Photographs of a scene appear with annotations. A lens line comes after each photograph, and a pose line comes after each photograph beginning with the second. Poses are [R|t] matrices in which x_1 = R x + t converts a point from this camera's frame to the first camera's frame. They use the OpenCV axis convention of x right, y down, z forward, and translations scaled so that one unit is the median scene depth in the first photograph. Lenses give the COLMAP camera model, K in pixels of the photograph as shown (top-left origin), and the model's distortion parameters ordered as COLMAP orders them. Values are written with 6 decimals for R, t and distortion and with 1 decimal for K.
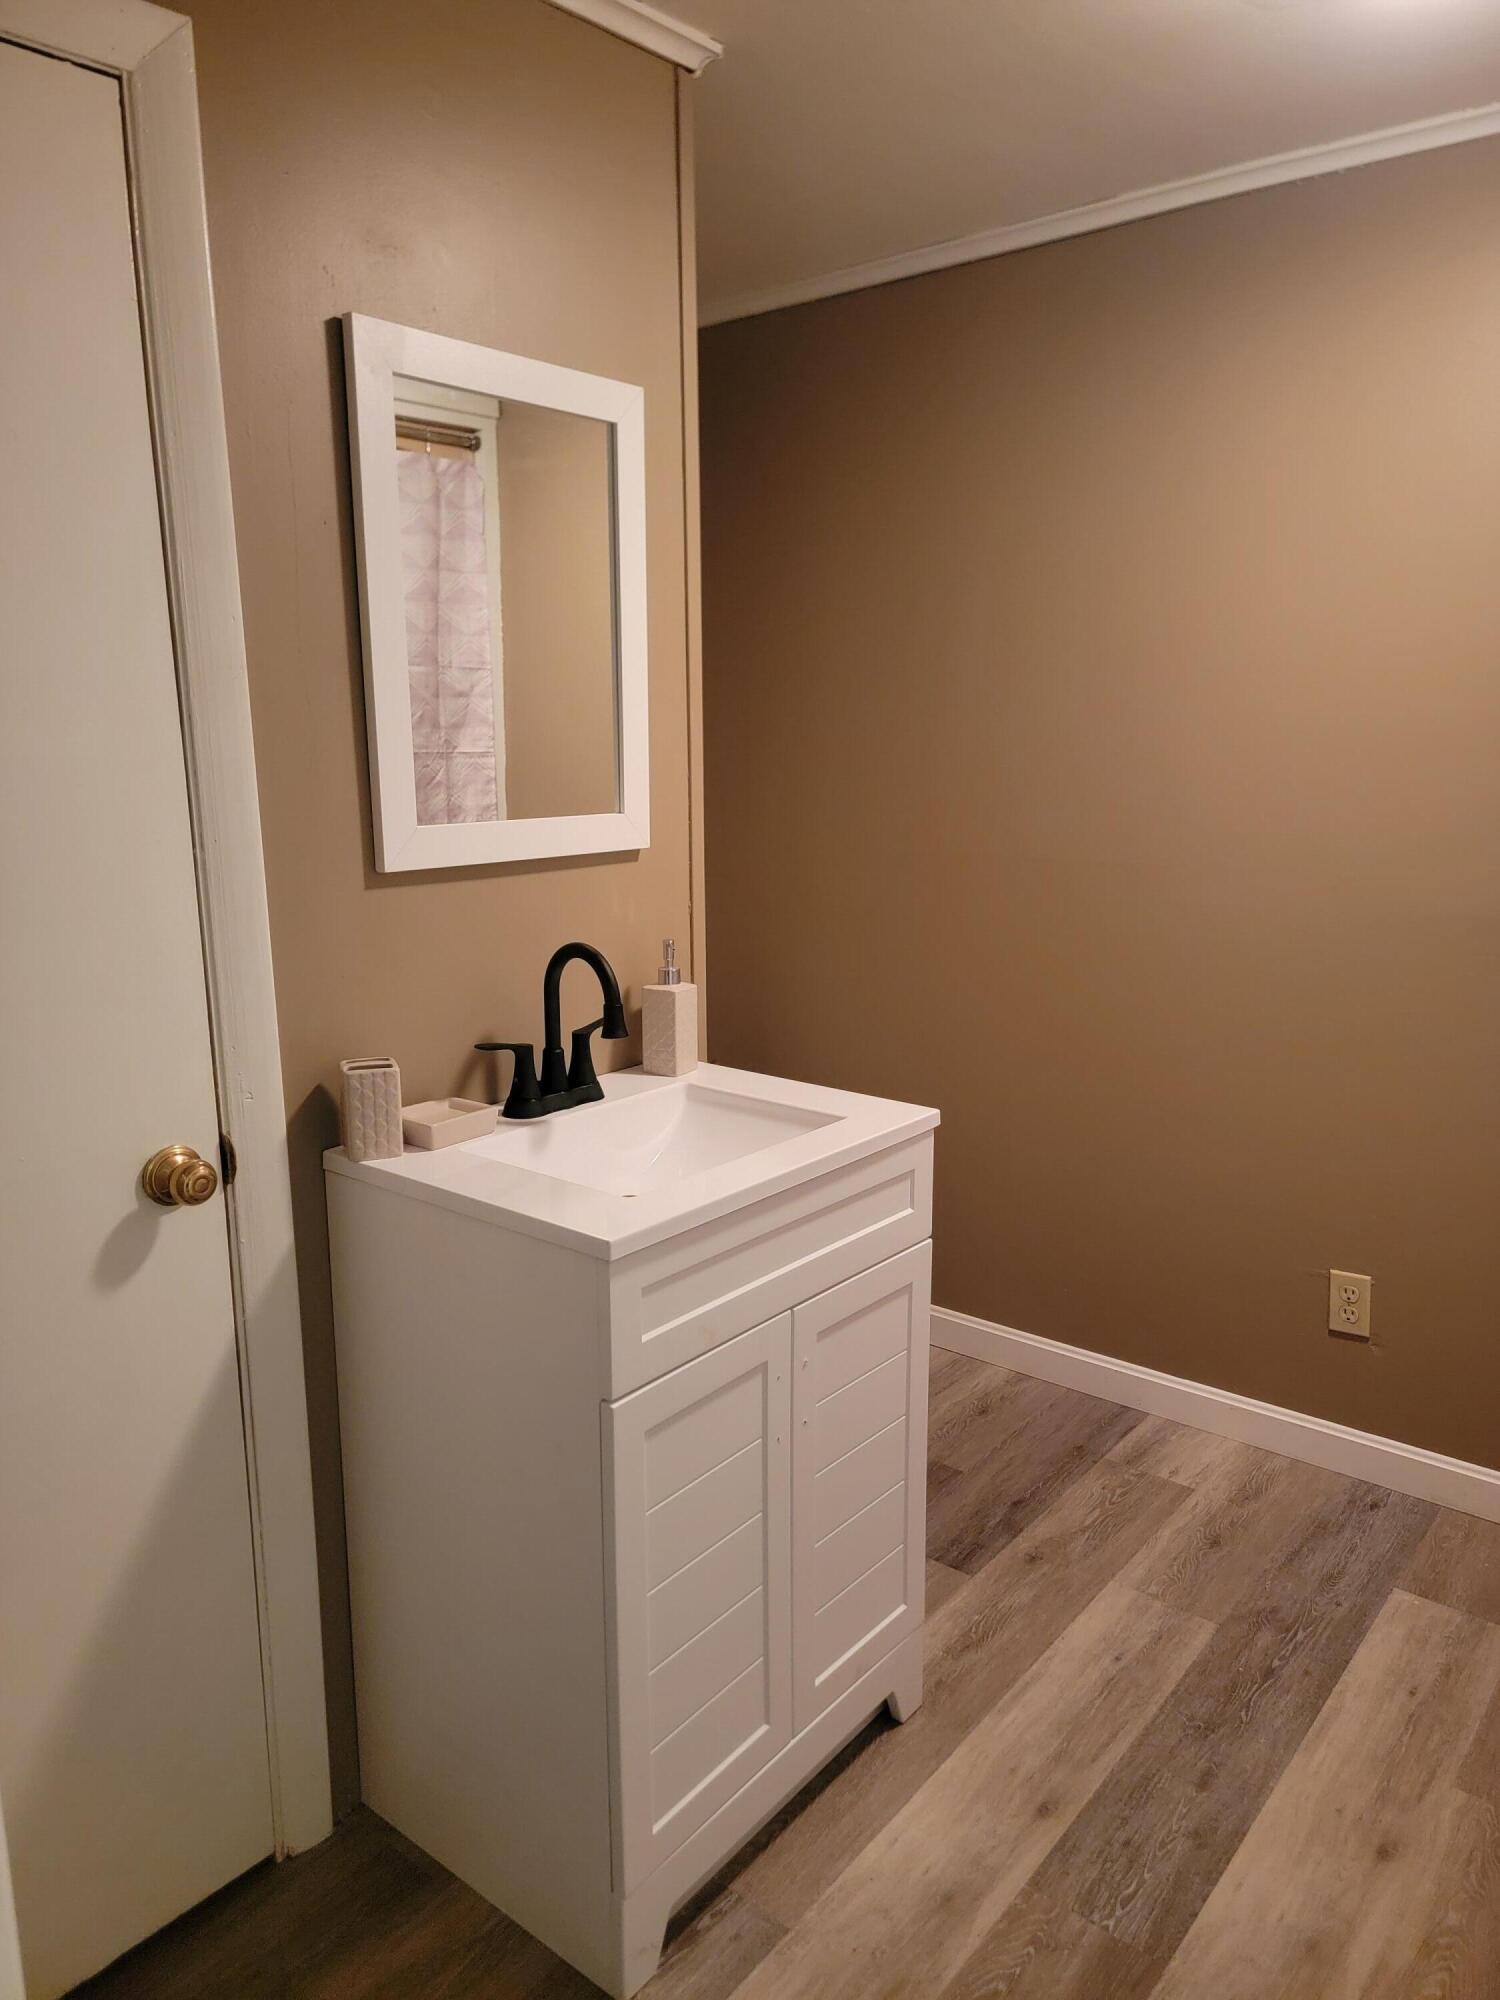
lens RADIAL K [[1380.5, 0, 741.0], [0, 1380.5, 1004.7], [0, 0, 1]] dist [0.085773, -0.062362]
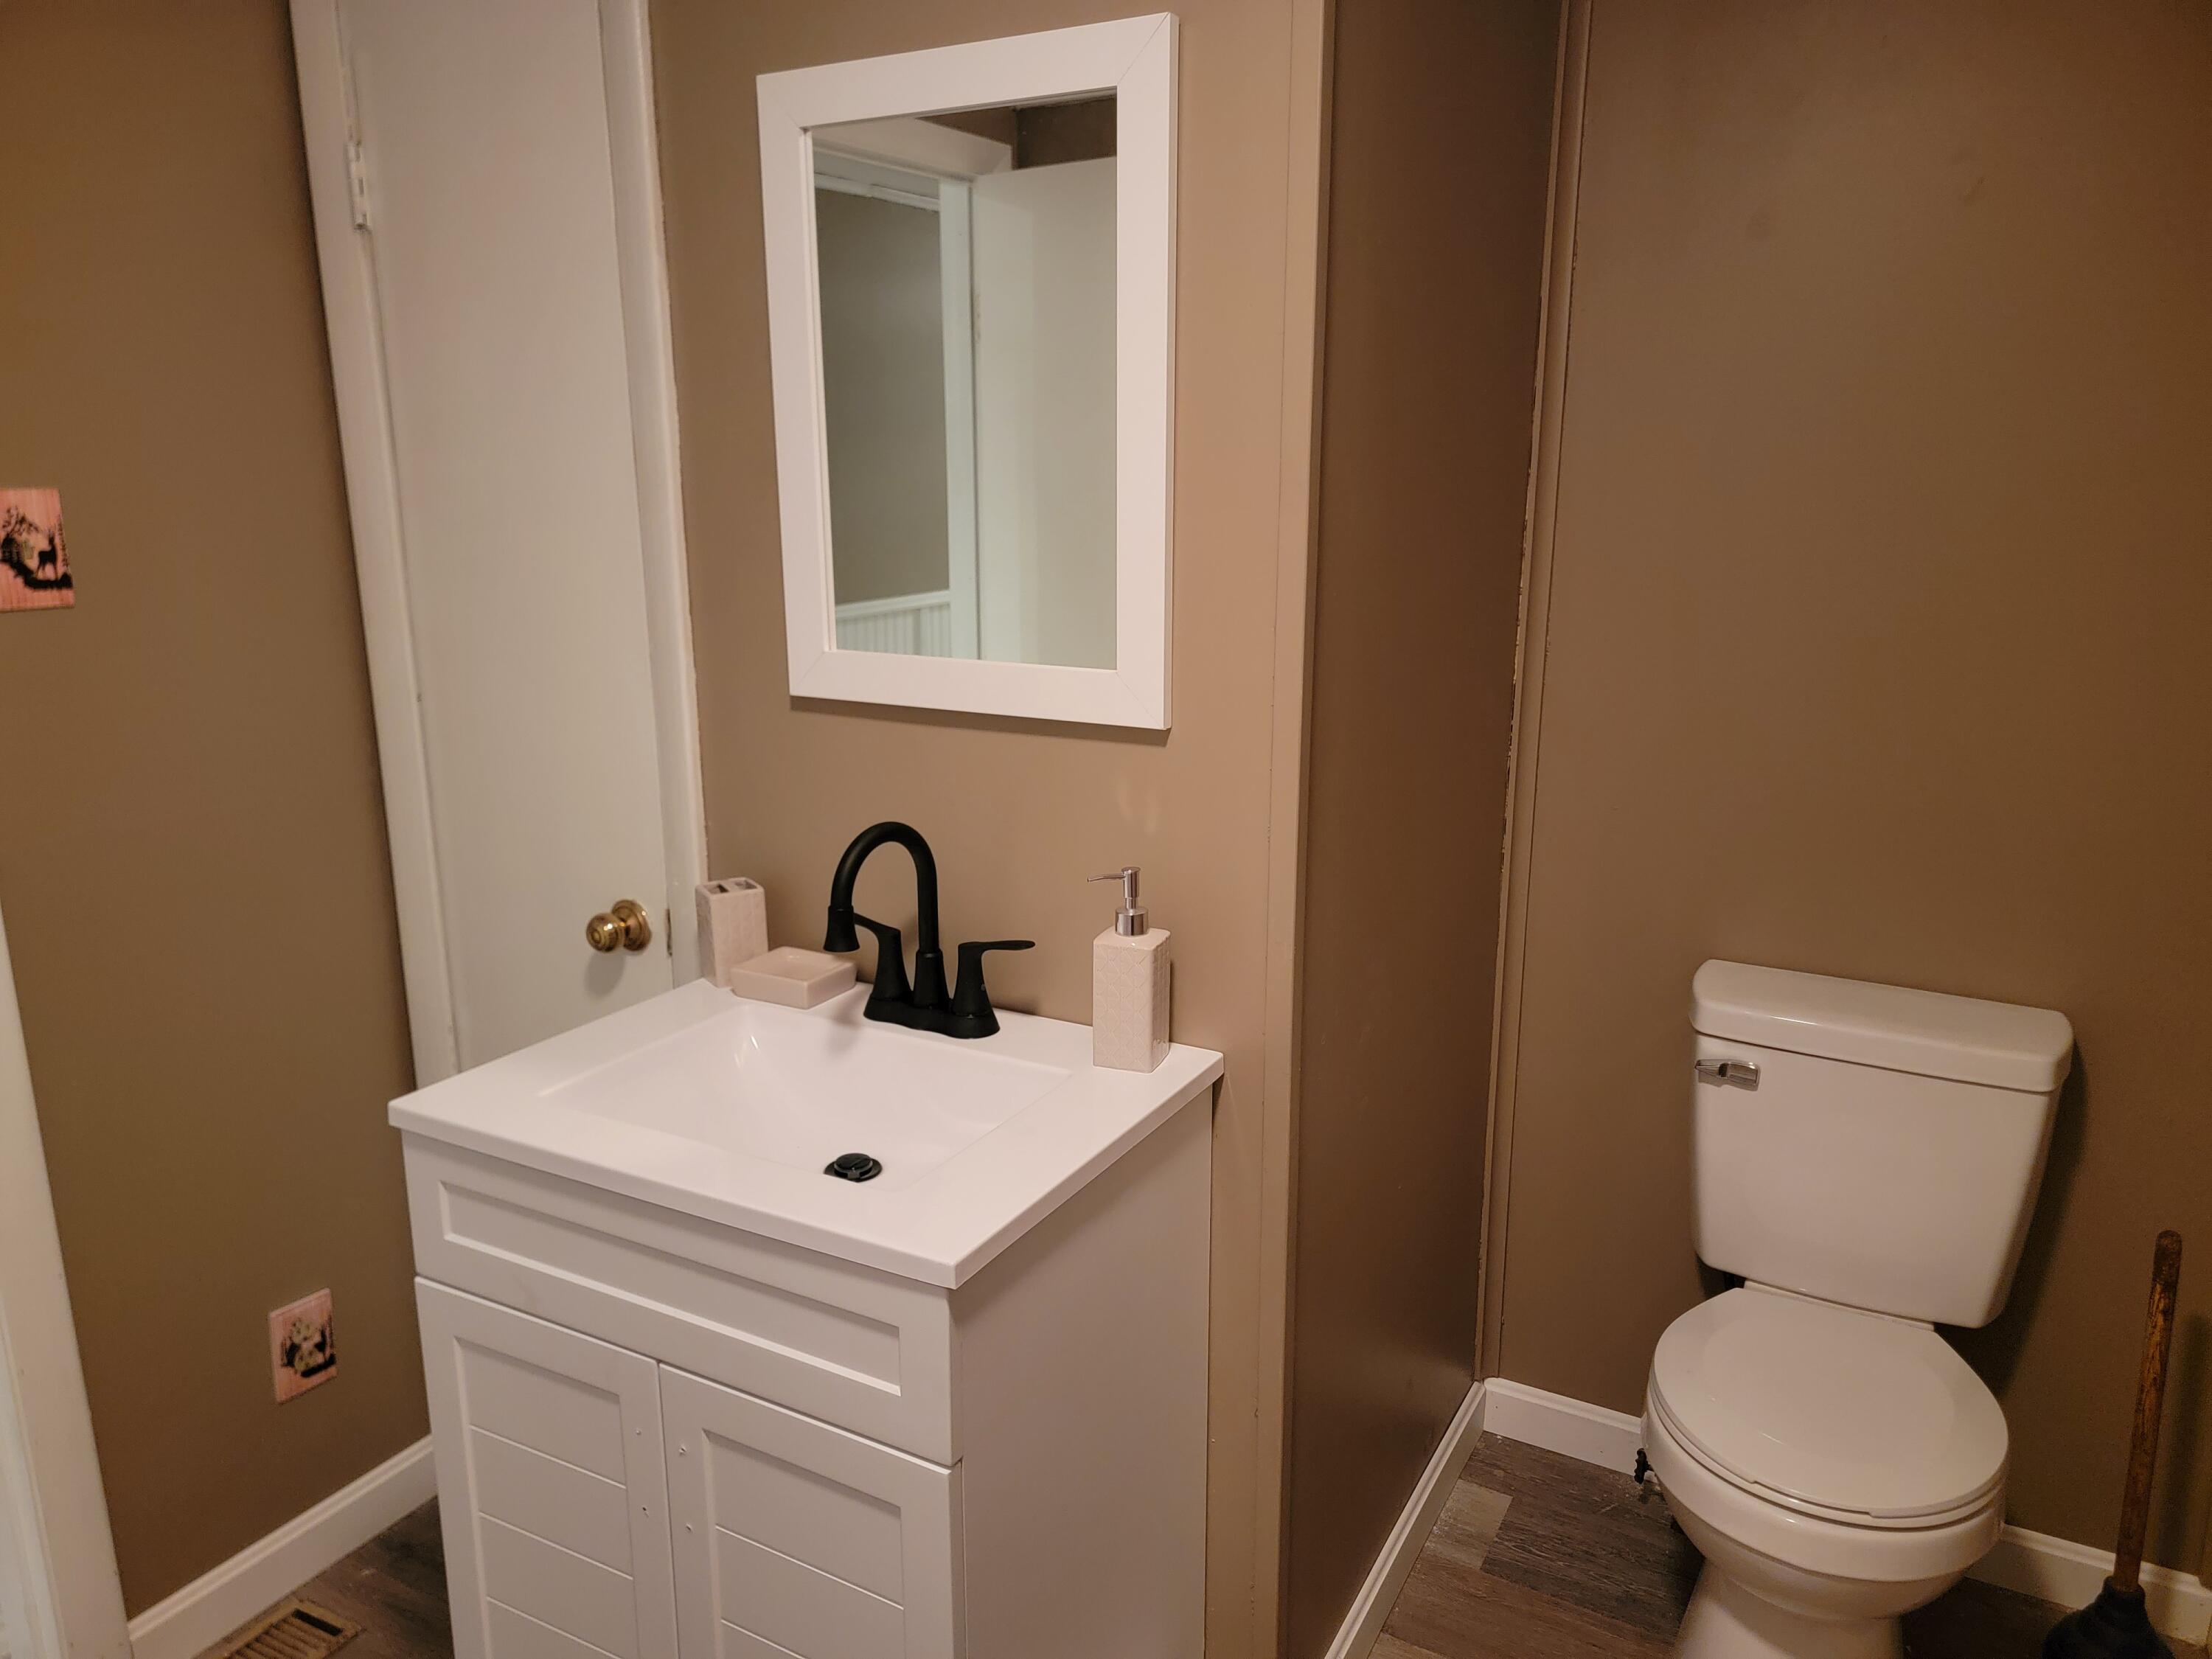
lens RADIAL K [[1556.3, 0, 1109.5], [0, 1556.3, 867.9], [0, 0, 1]] dist [0.077213, -0.064148]
pose [[0.178978, 0.254044, -0.950489, 0.734826], [-0.188931, 0.956983, 0.220203, -0.234740], [0.965542, 0.140165, 0.219276, 0.927486]]
